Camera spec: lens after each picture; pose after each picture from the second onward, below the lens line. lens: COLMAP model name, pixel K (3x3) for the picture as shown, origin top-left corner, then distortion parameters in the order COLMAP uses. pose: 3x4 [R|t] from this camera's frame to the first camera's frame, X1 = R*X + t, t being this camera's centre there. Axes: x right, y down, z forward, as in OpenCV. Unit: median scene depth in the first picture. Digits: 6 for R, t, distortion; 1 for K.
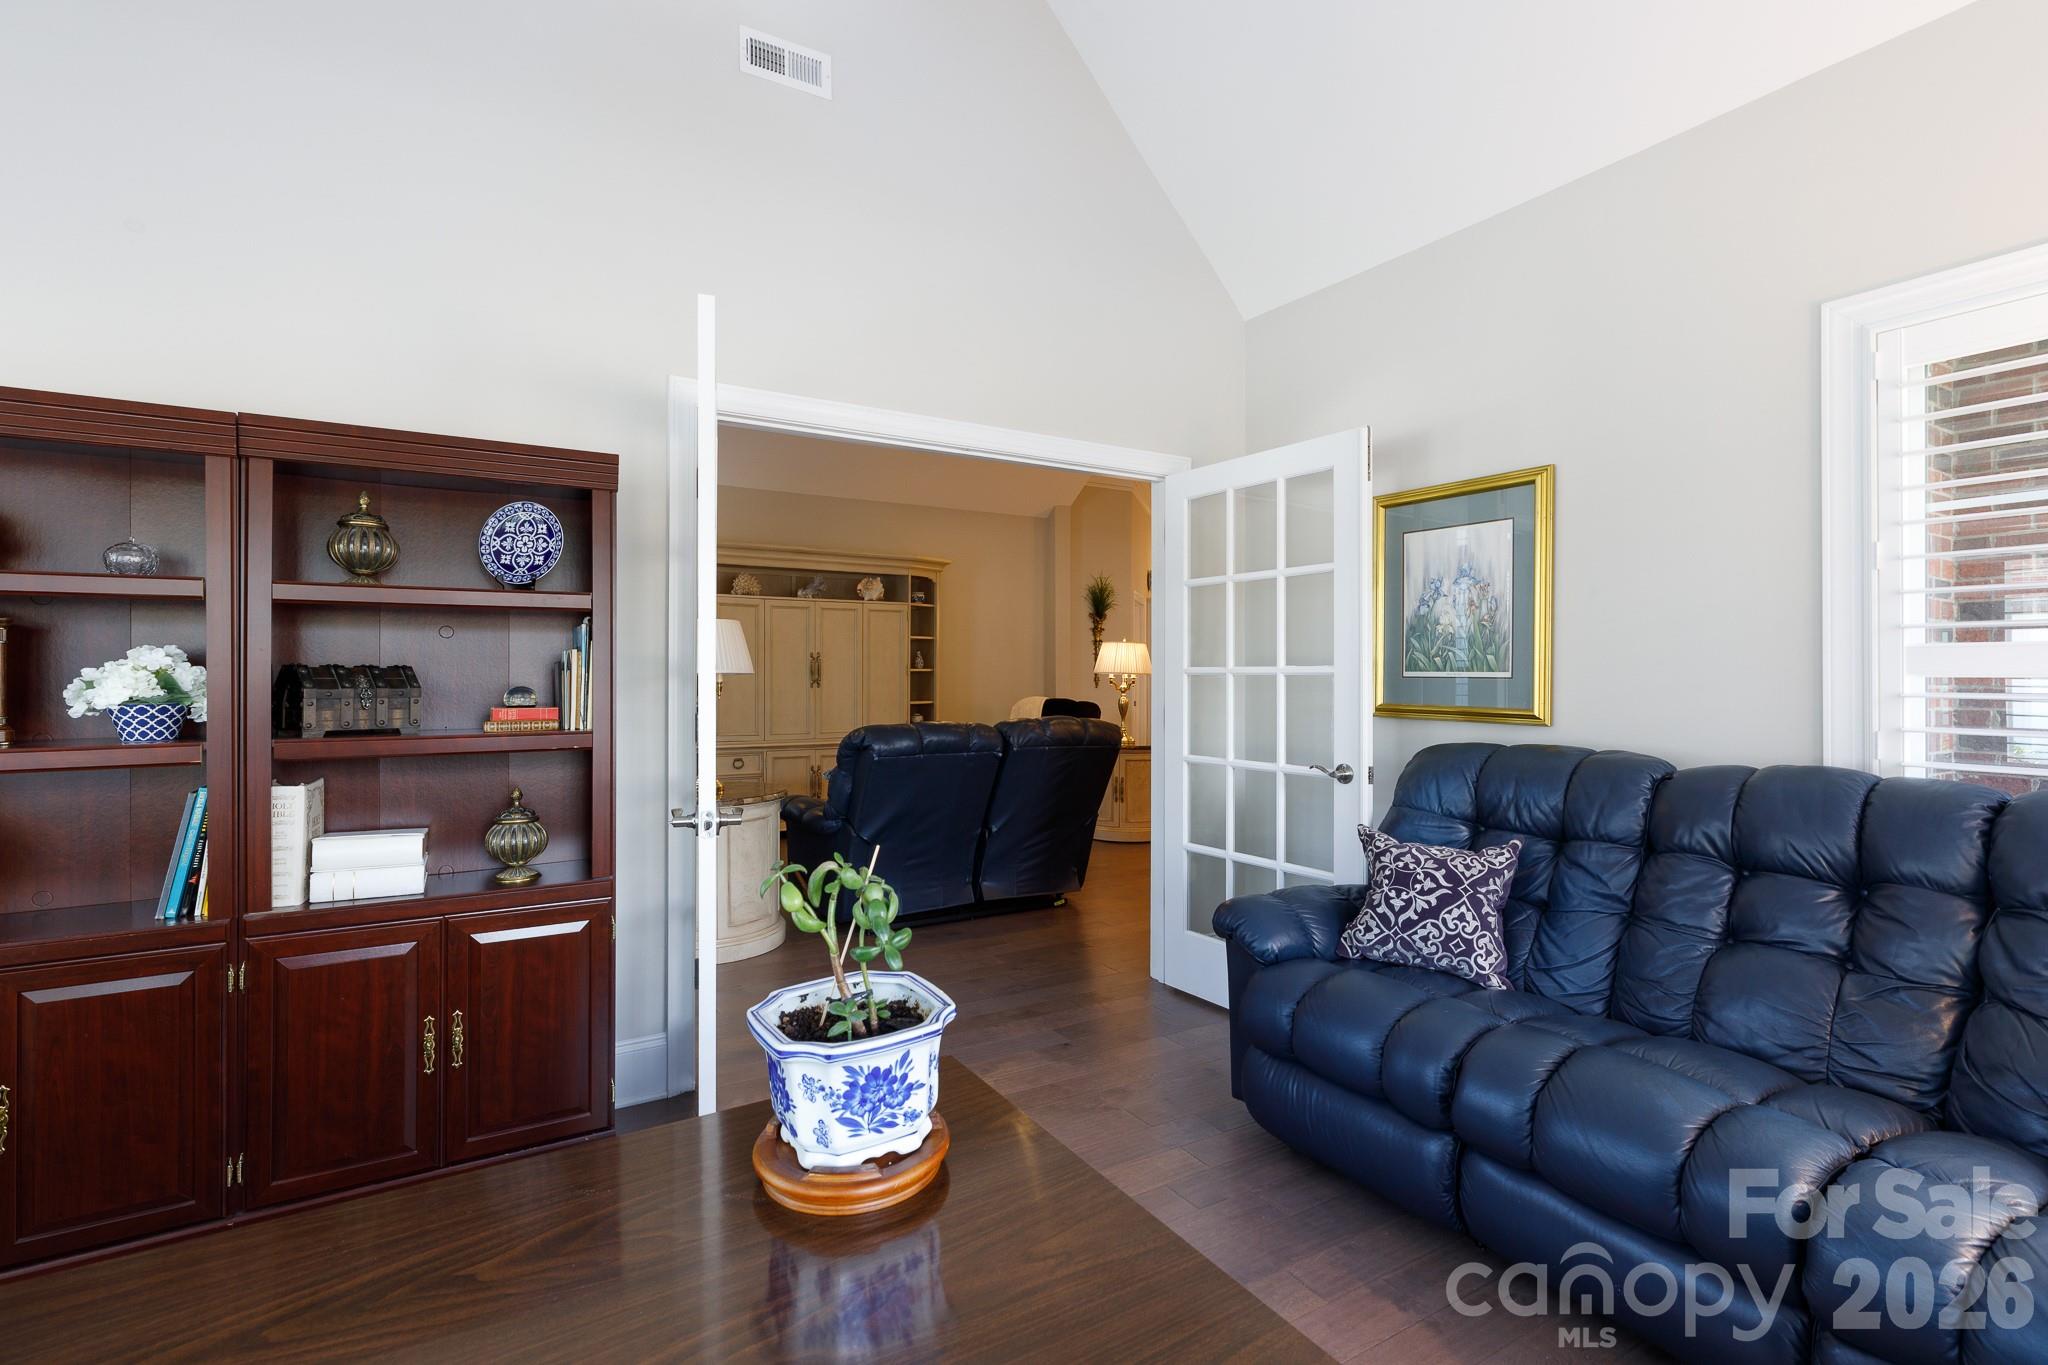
lens RADIAL K [[915.3, 0, 1030.5], [0, 915.3, 677.1], [0, 0, 1]] dist [0.003923, -0.000193]
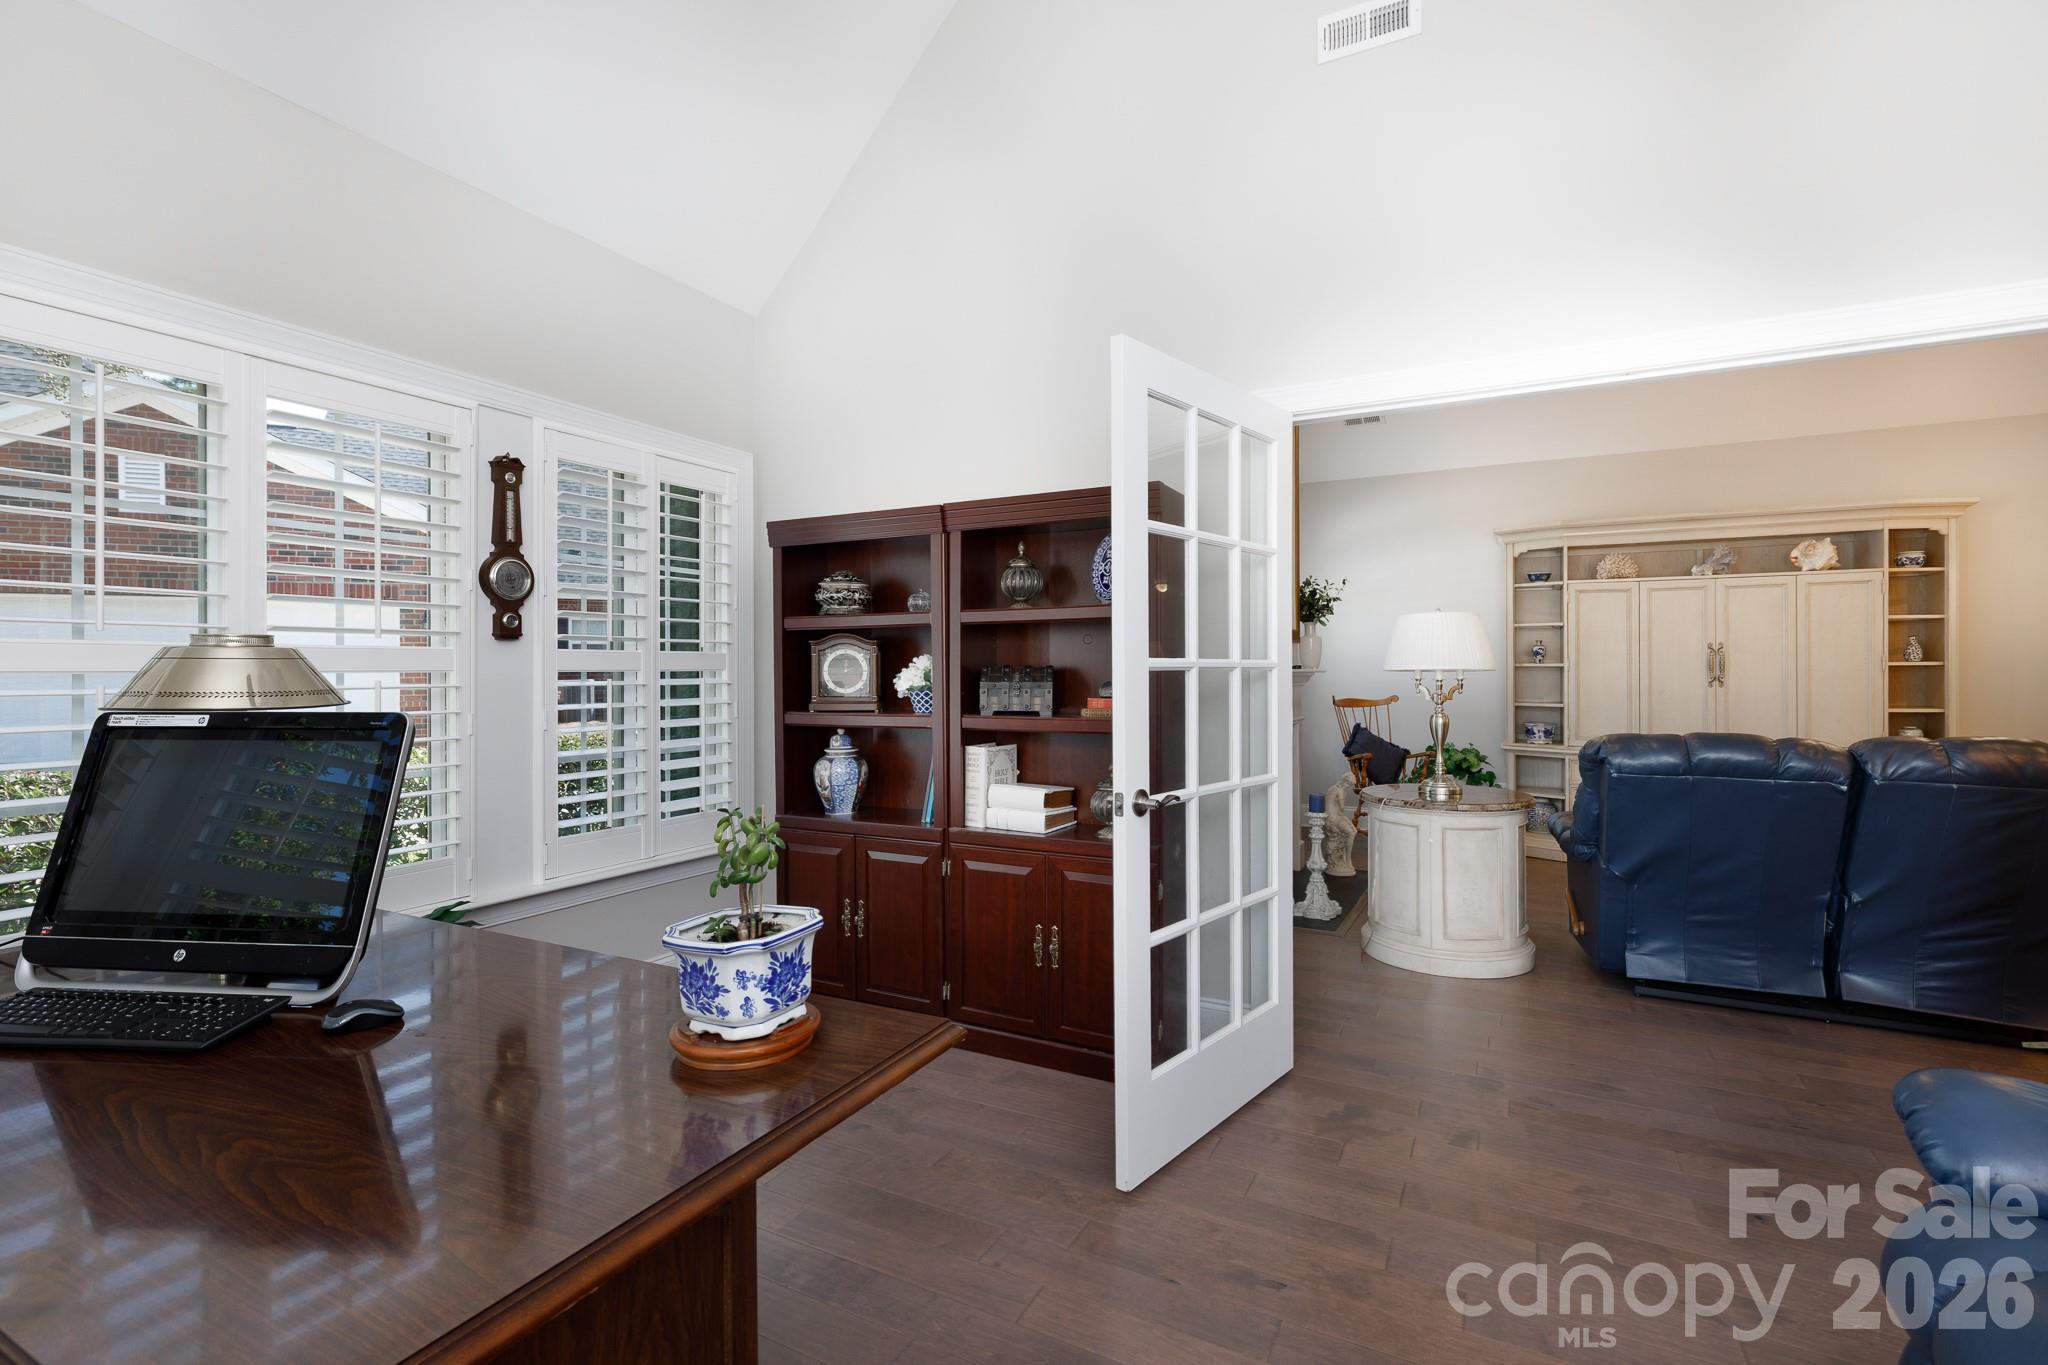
lens RADIAL K [[915.3, 0, 1026.1], [0, 915.3, 676.8], [0, 0, 1]] dist [0.003923, -0.000193]
pose [[0.530593, 0.003284, -0.847620, 0.462883], [-0.000073, 0.999993, 0.003828, -0.000848], [0.847627, -0.001970, 0.530589, 0.260030]]
